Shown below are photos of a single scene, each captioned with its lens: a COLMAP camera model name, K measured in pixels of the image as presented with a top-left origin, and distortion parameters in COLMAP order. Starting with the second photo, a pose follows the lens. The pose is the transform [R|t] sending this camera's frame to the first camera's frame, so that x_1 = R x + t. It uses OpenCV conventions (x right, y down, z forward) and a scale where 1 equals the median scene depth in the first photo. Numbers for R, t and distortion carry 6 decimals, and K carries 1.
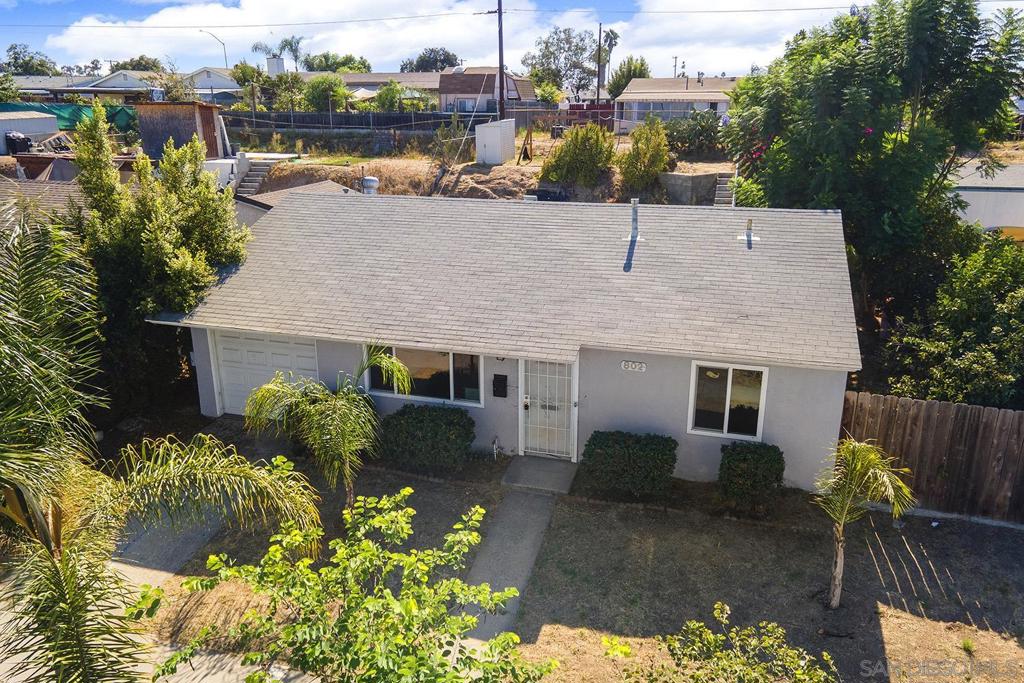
lens RADIAL K [[748.9, 0, 508.9], [0, 748.9, 334.0], [0, 0, 1]] dist [0.066285, -0.000746]
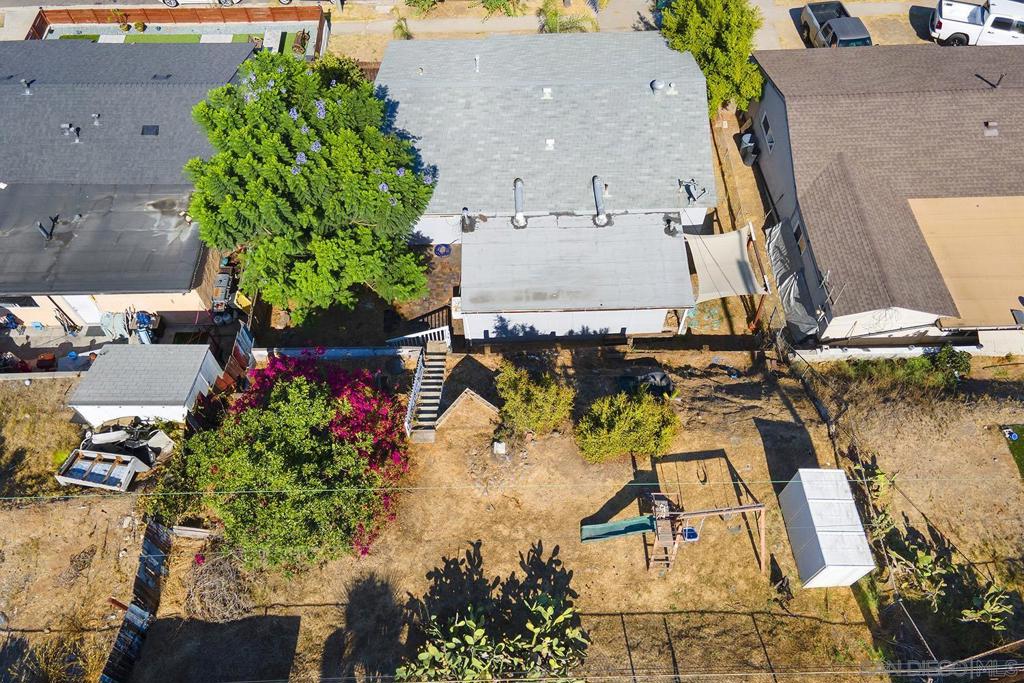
lens RADIAL K [[731.9, 0, 516.4], [0, 731.9, 270.1], [0, 0, 1]] dist [0.080052, -0.040670]
pose [[-0.950257, 0.261010, -0.169958, 0.630637], [-0.088291, 0.297555, 0.950613, -2.133926], [0.298692, 0.918333, -0.259708, 2.377145]]
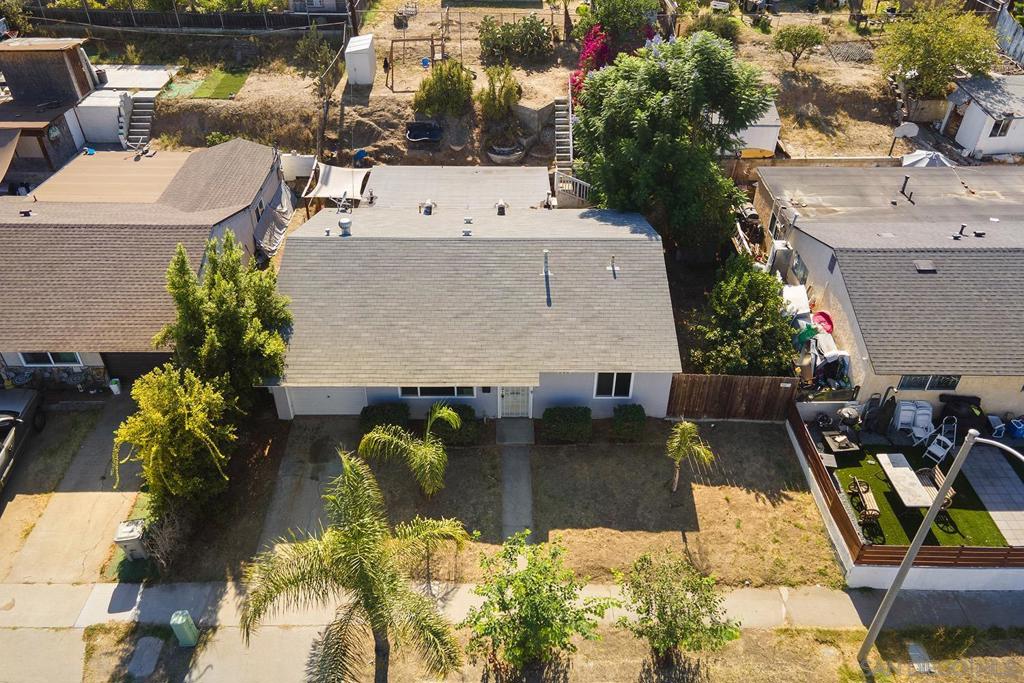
lens RADIAL K [[748.9, 0, 495.6], [0, 748.9, 283.3], [0, 0, 1]] dist [0.074354, 0.001720]
pose [[0.959743, -0.163812, 0.228166, -0.365548], [0.085907, 0.944588, 0.316817, -0.740967], [-0.267421, -0.284461, 0.920634, -0.543428]]
